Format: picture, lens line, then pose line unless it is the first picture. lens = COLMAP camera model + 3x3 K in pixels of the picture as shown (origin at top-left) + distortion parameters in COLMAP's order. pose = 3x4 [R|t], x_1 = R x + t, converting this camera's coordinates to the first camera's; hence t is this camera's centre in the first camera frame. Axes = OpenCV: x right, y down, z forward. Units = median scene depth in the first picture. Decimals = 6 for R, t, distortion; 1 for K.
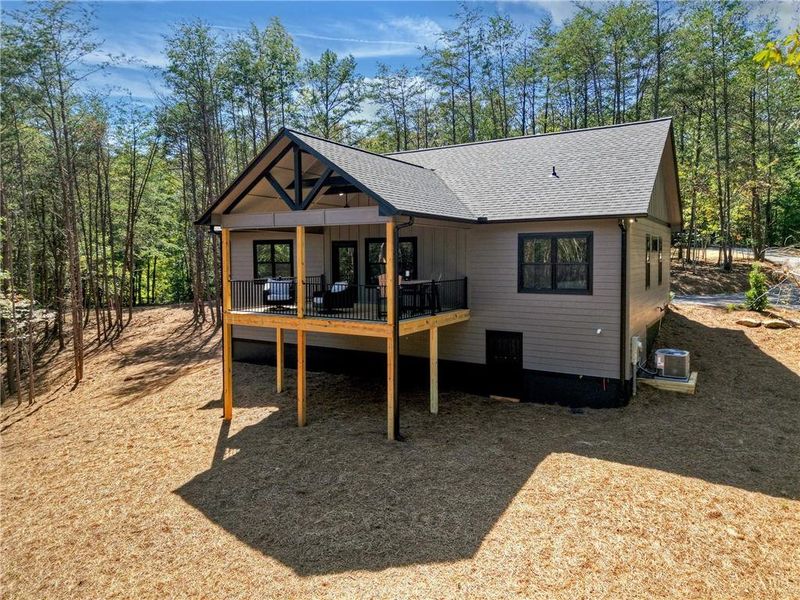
lens RADIAL K [[524.4, 0, 399.3], [0, 524.4, 296.6], [0, 0, 1]] dist [0.002459, -0.004670]
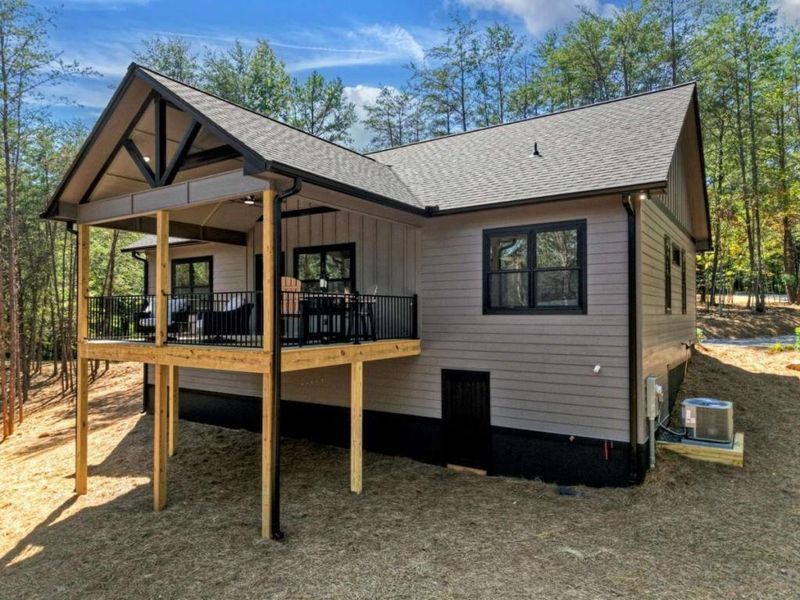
lens RADIAL K [[585.7, 0, 399.9], [0, 585.7, 299.6], [0, 0, 1]] dist [0.003991, -0.003796]
pose [[0.999803, 0.013044, 0.014976, 0.109988], [-0.011855, 0.996970, -0.076874, 0.035656], [-0.015933, 0.076682, 0.996928, 0.239656]]
